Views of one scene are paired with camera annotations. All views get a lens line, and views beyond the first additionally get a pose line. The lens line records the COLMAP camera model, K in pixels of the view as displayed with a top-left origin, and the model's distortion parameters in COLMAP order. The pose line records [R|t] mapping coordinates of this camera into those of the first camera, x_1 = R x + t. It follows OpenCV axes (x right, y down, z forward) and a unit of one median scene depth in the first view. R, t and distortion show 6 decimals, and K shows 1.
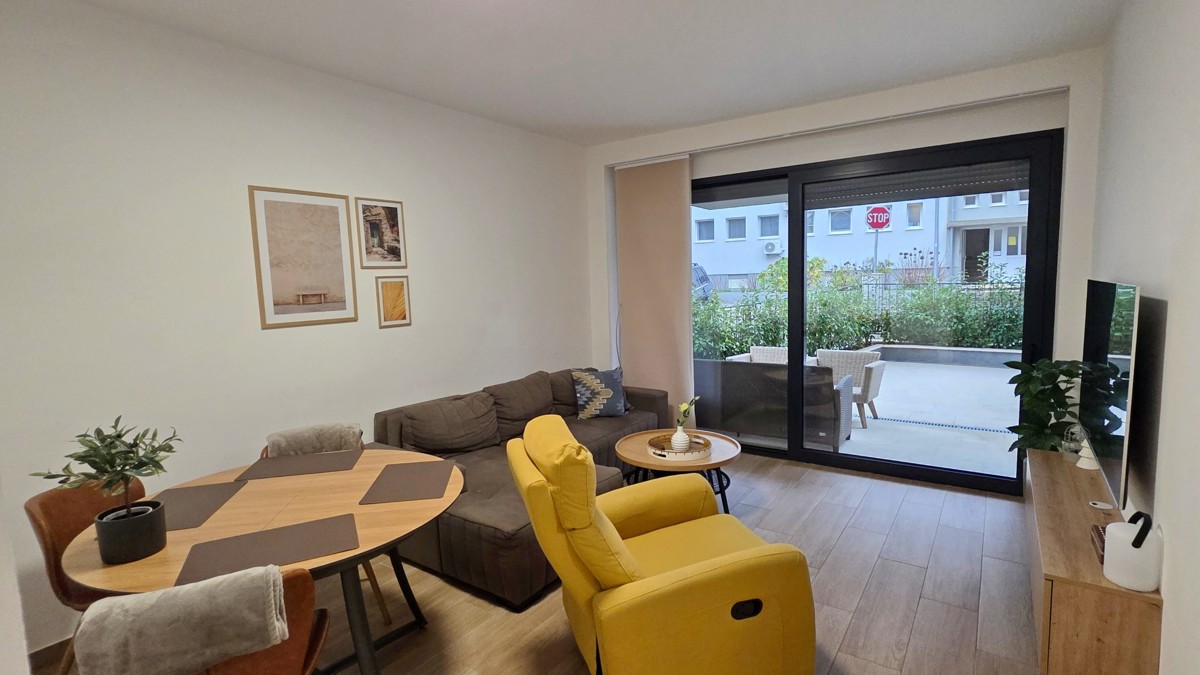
lens RADIAL K [[552.2, 0, 600.0], [0, 552.2, 337.5], [0, 0, 1]] dist [0.000592, 0.000564]
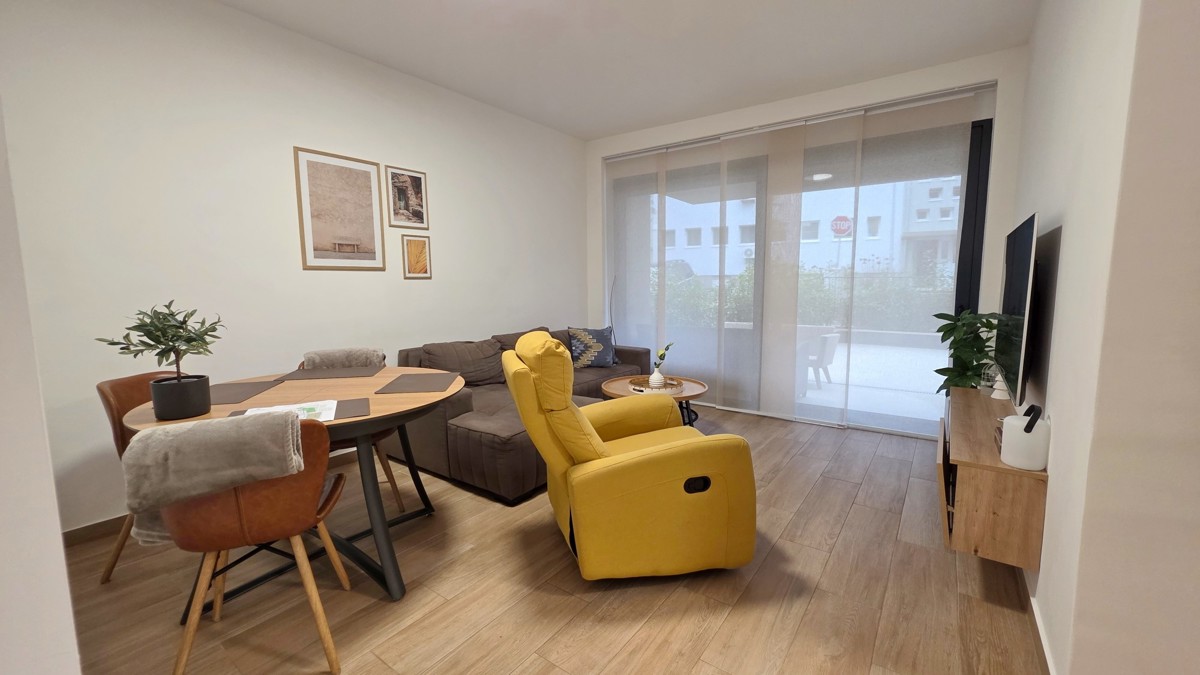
lens RADIAL K [[470.4, 0, 598.7], [0, 470.4, 336.8], [0, 0, 1]] dist [0.000251, -0.000280]
pose [[0.999693, 0.022530, -0.010324, 0.039031], [-0.022456, 0.999722, 0.007218, 0.116263], [0.010484, -0.006984, 0.999921, -0.005226]]
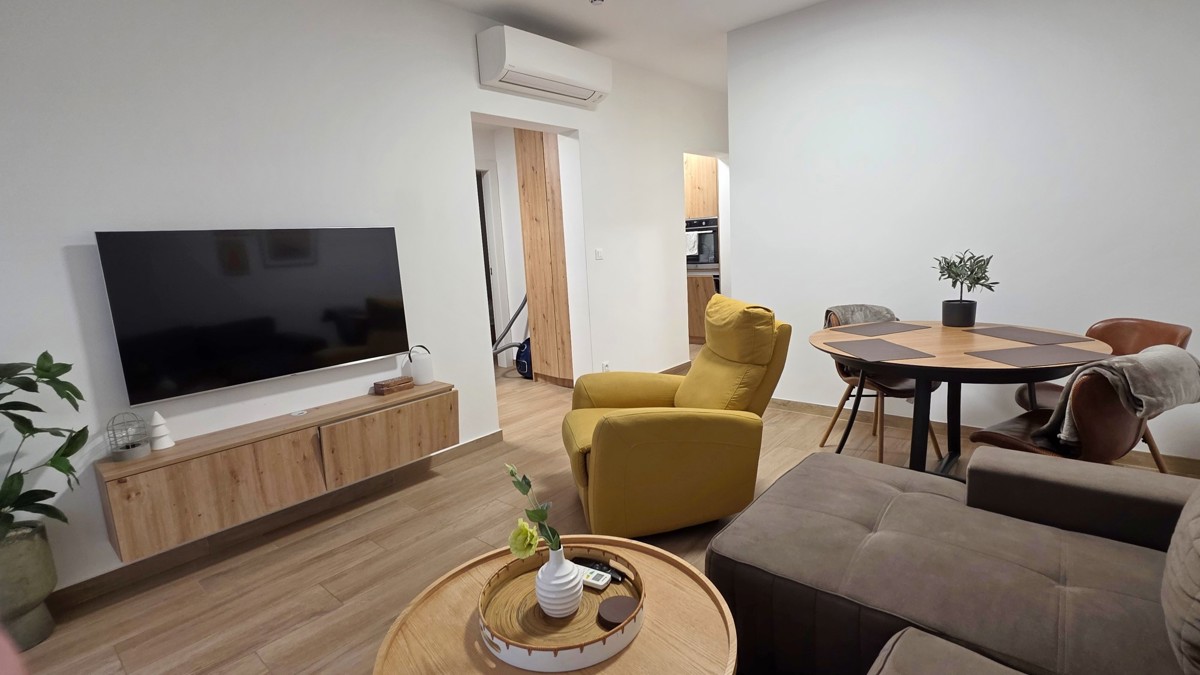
lens RADIAL K [[552.2, 0, 600.0], [0, 552.2, 337.5], [0, 0, 1]] dist [0.000592, 0.000564]
pose [[-0.991636, 0.066701, 0.110496, 0.080696], [0.094377, 0.958716, 0.268247, -0.109413], [-0.088042, 0.276432, -0.956992, 1.758286]]
